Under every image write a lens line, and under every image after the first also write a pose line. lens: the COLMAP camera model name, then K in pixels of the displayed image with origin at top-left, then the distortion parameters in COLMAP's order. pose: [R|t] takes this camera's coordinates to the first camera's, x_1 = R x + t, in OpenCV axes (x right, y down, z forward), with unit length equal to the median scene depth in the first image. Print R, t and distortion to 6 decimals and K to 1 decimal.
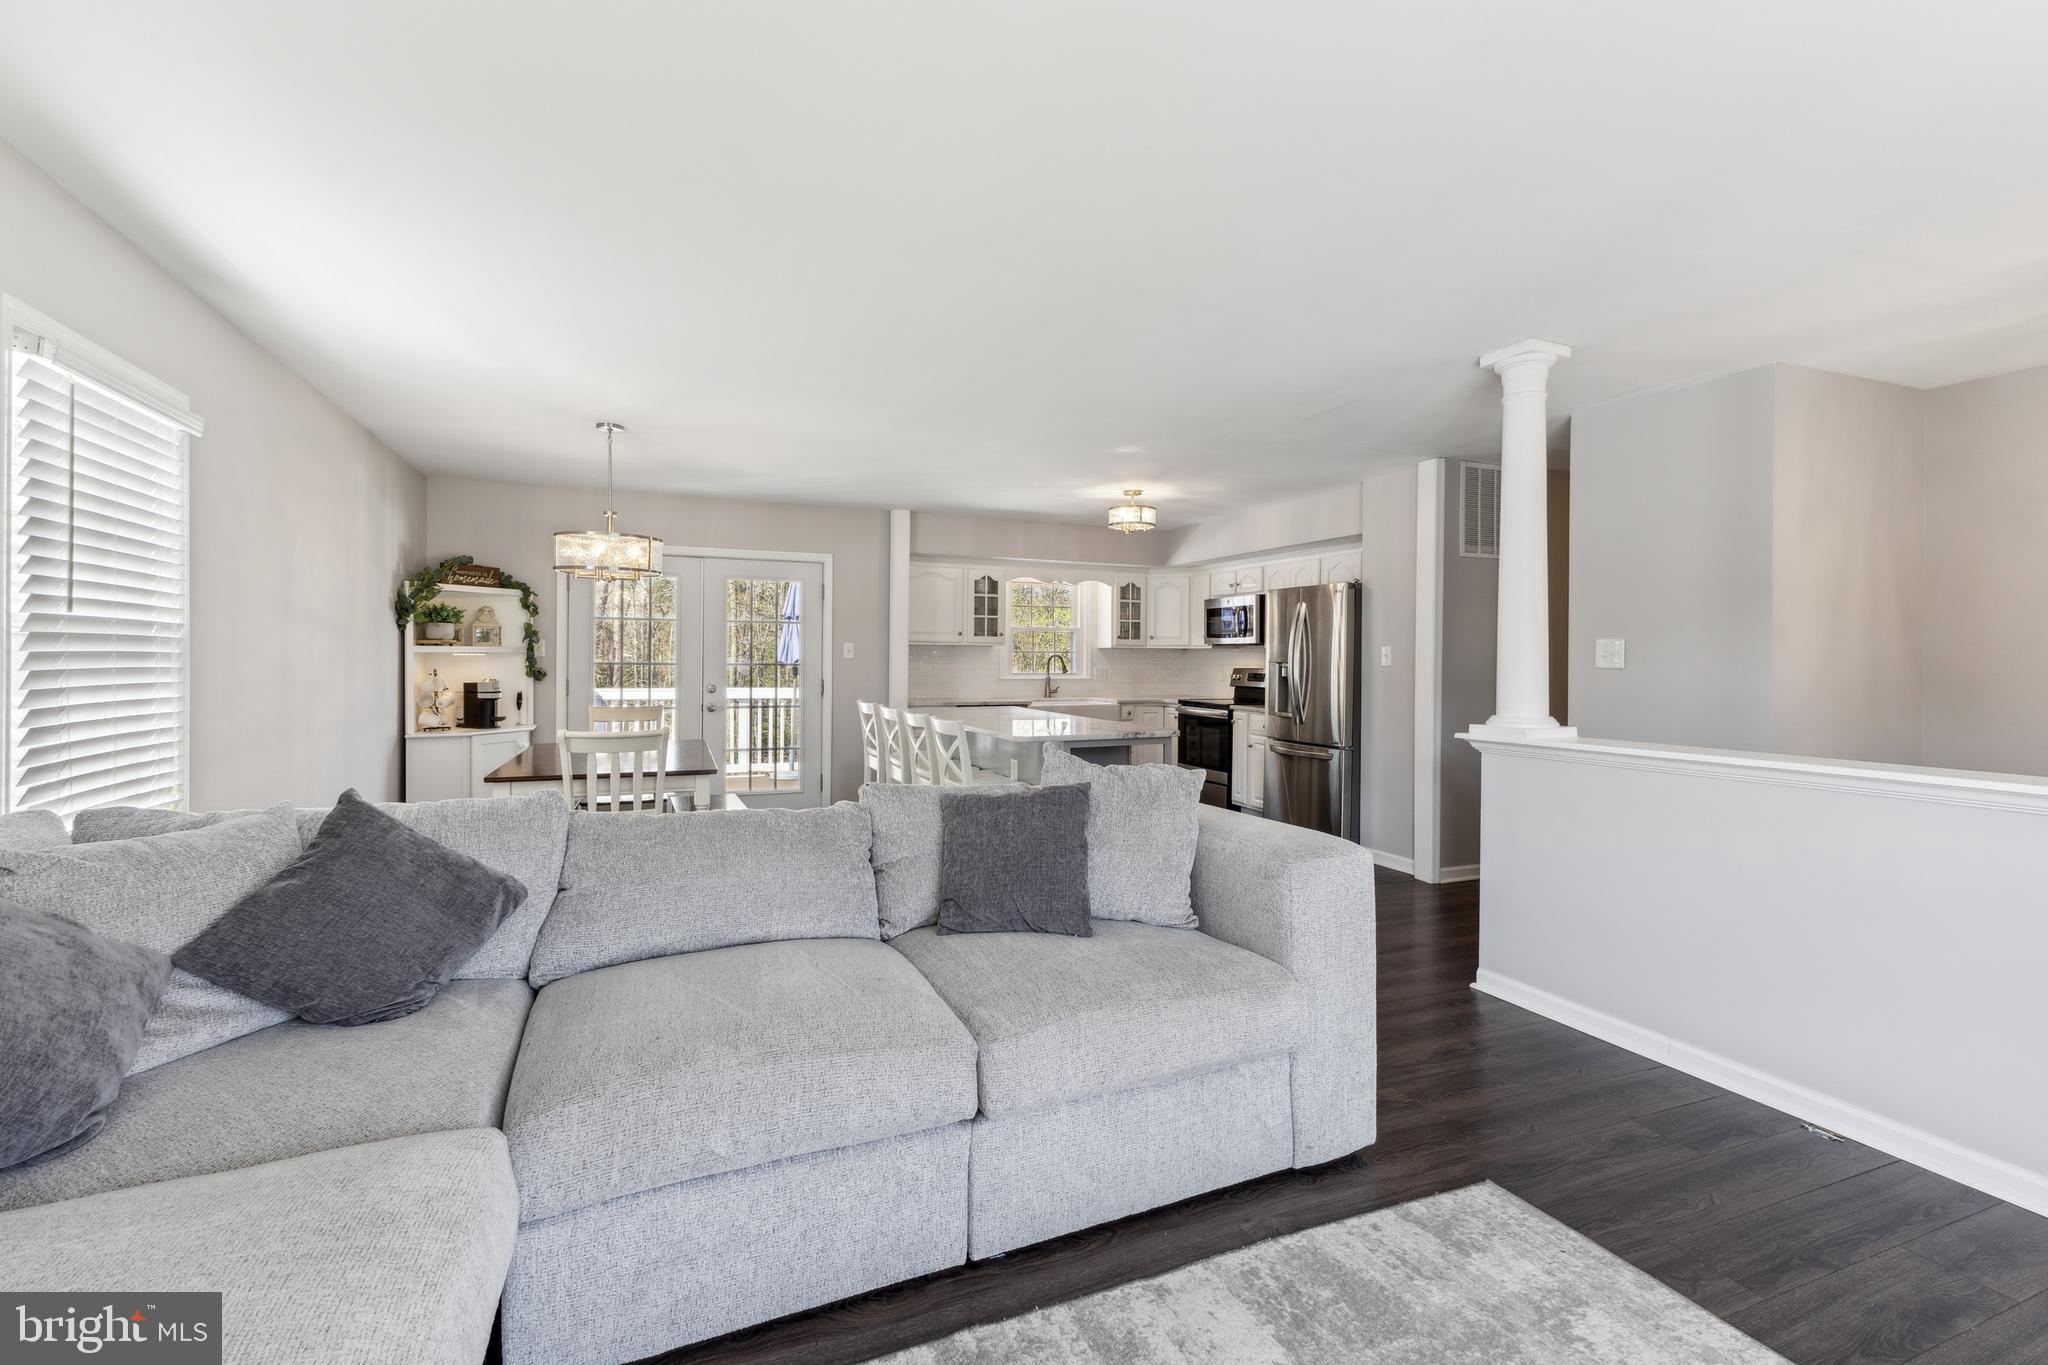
lens RADIAL K [[894.7, 0, 1020.3], [0, 894.7, 678.0], [0, 0, 1]] dist [0.001994, -0.000104]
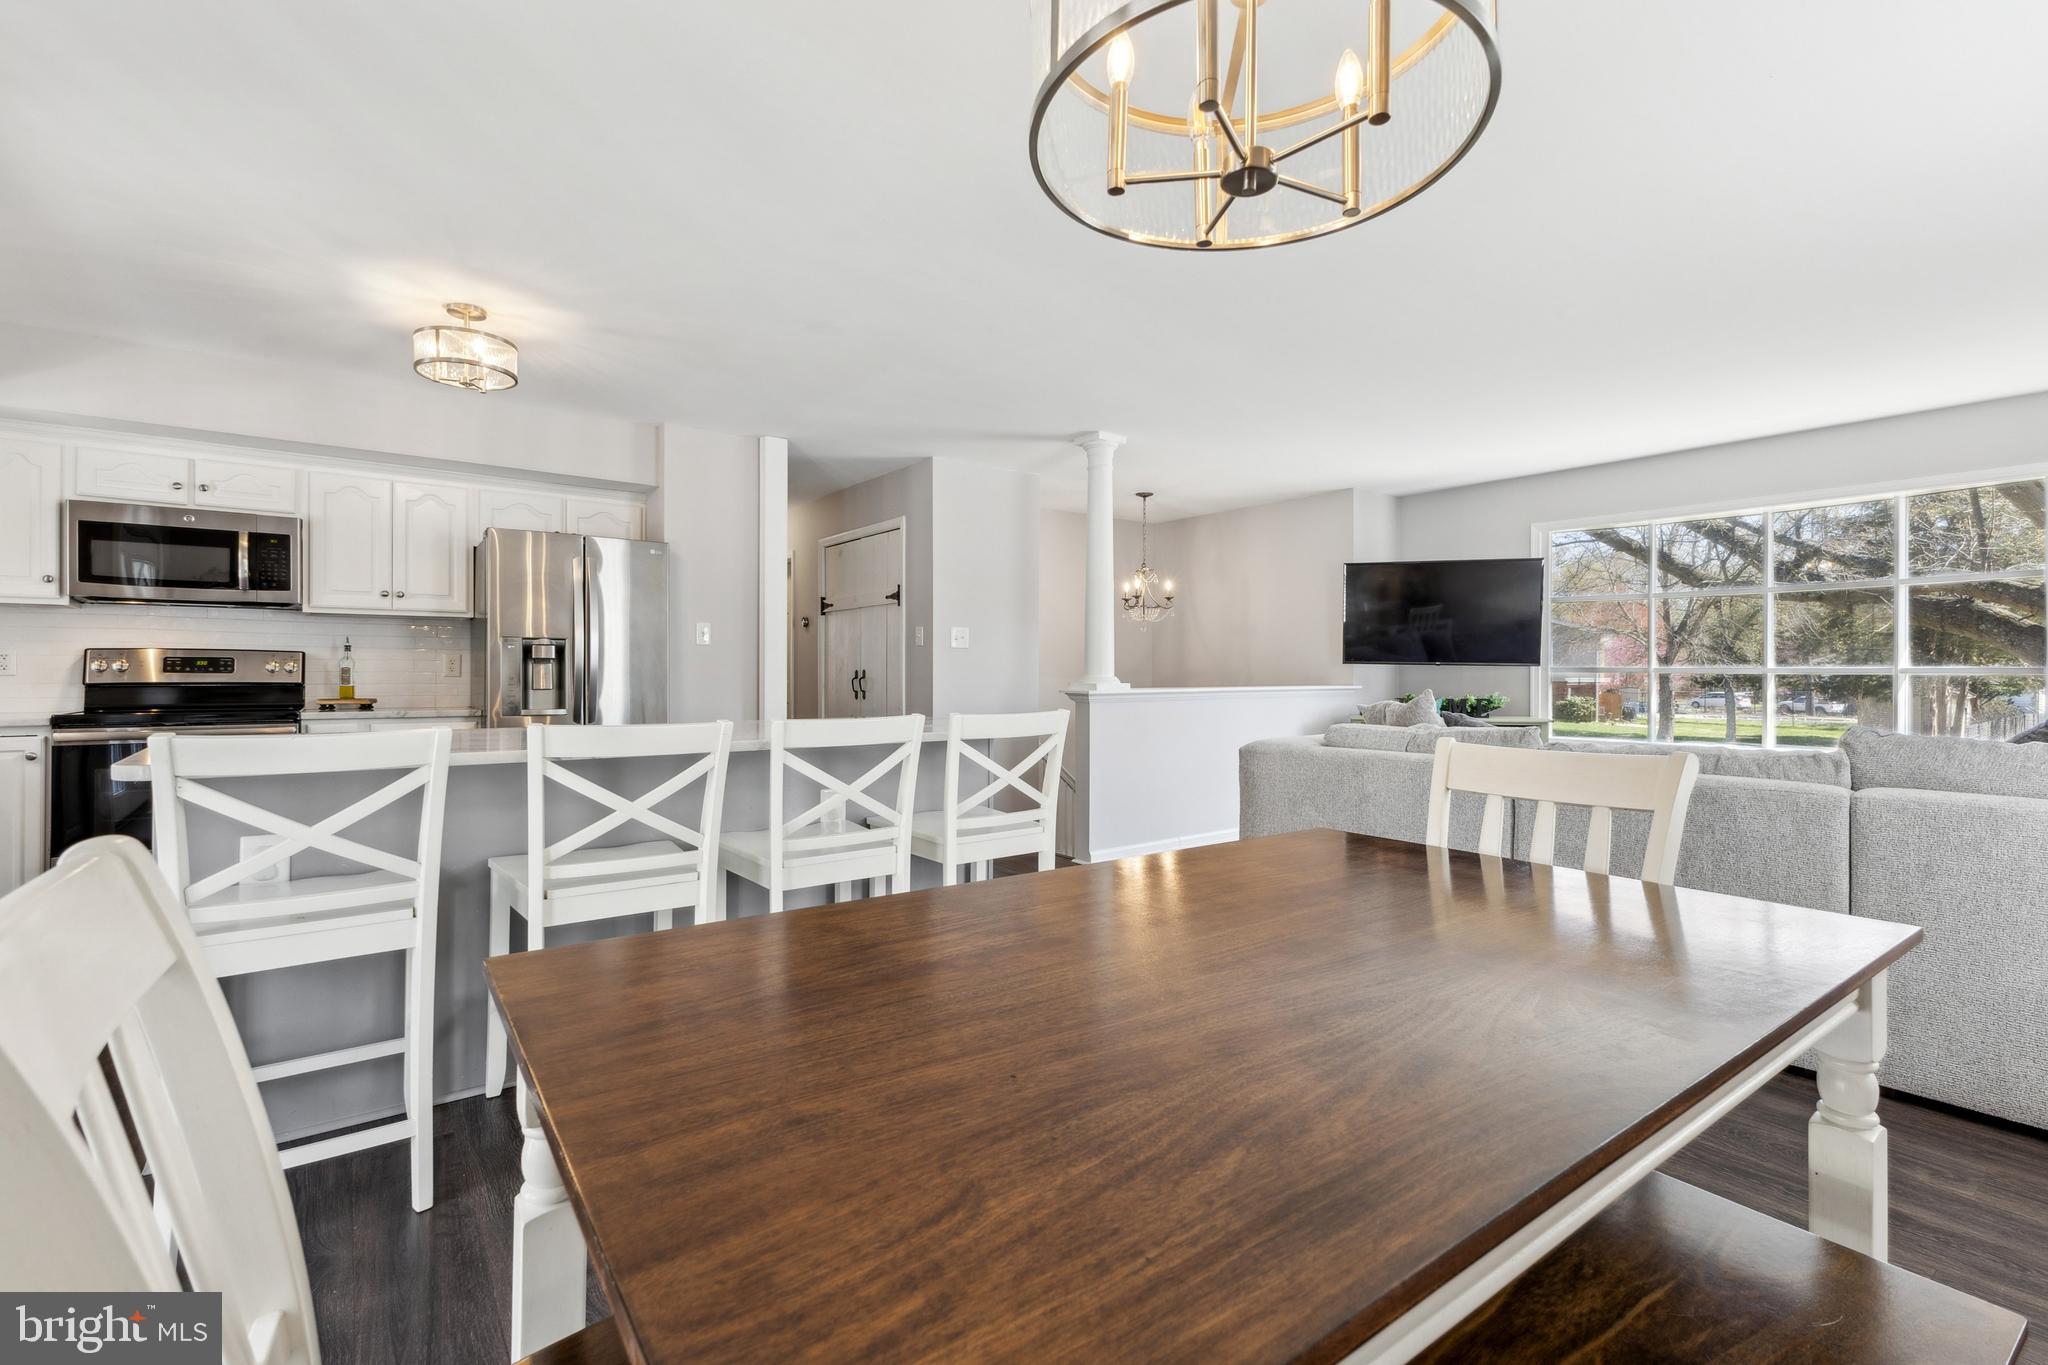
lens RADIAL K [[894.7, 0, 1020.3], [0, 894.7, 678.0], [0, 0, 1]] dist [0.001994, -0.000104]
pose [[-0.253781, -0.024412, 0.966954, -0.380038], [0.013750, 0.999489, 0.028842, -0.001445], [-0.967164, 0.020615, -0.253316, 0.653169]]
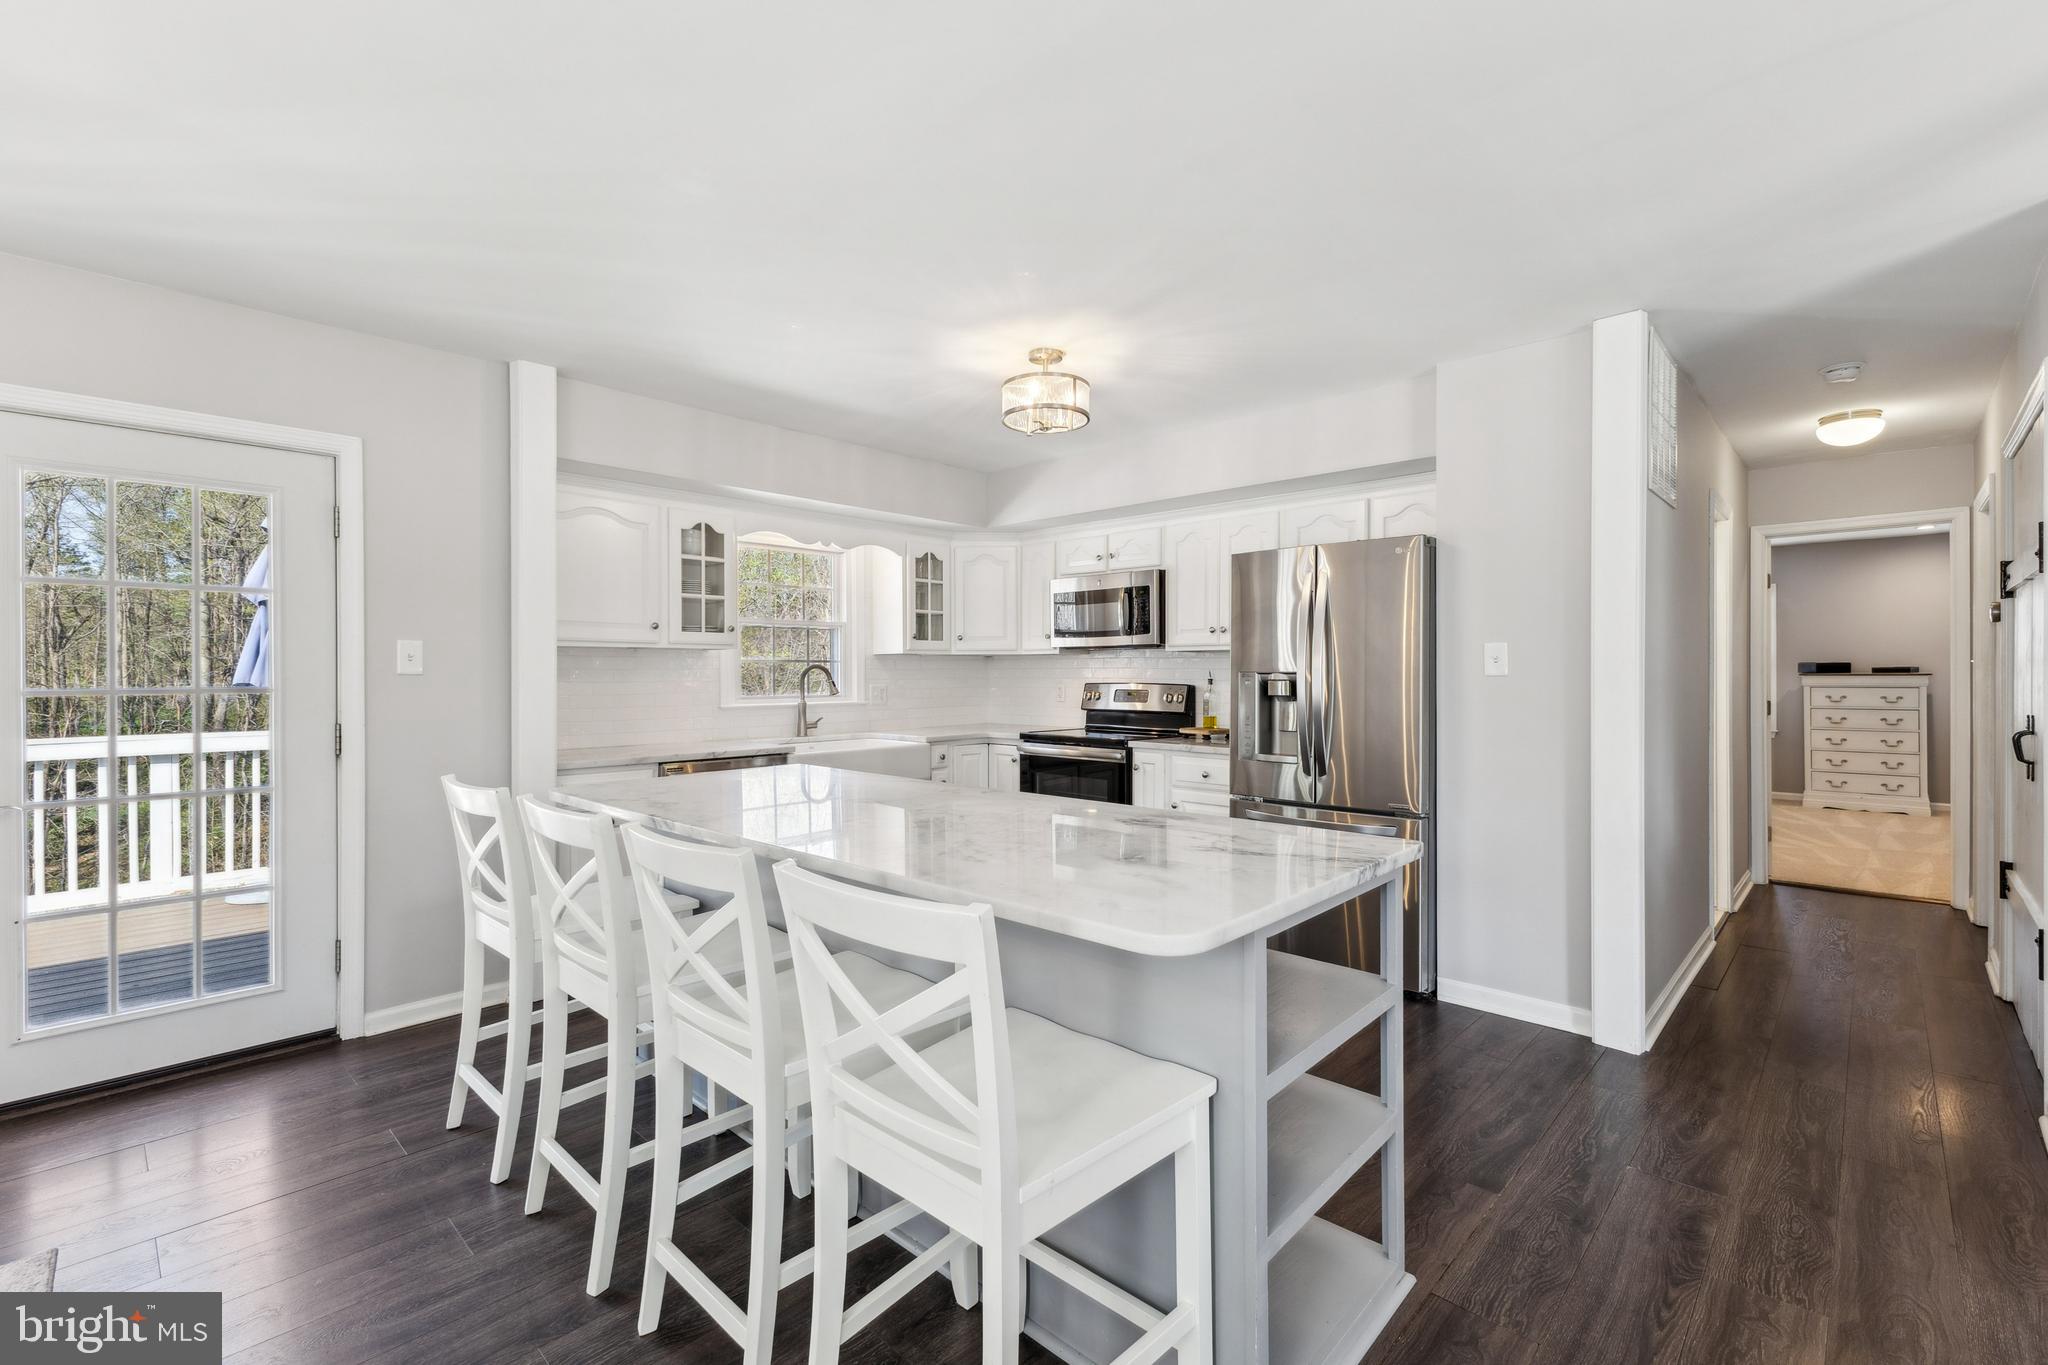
lens RADIAL K [[894.7, 0, 1020.3], [0, 894.7, 678.0], [0, 0, 1]] dist [0.001994, -0.000104]
pose [[0.910652, -0.013227, 0.412962, -0.088001], [0.019935, 0.999730, -0.011938, -0.007727], [-0.412692, 0.019104, 0.910670, 0.415448]]
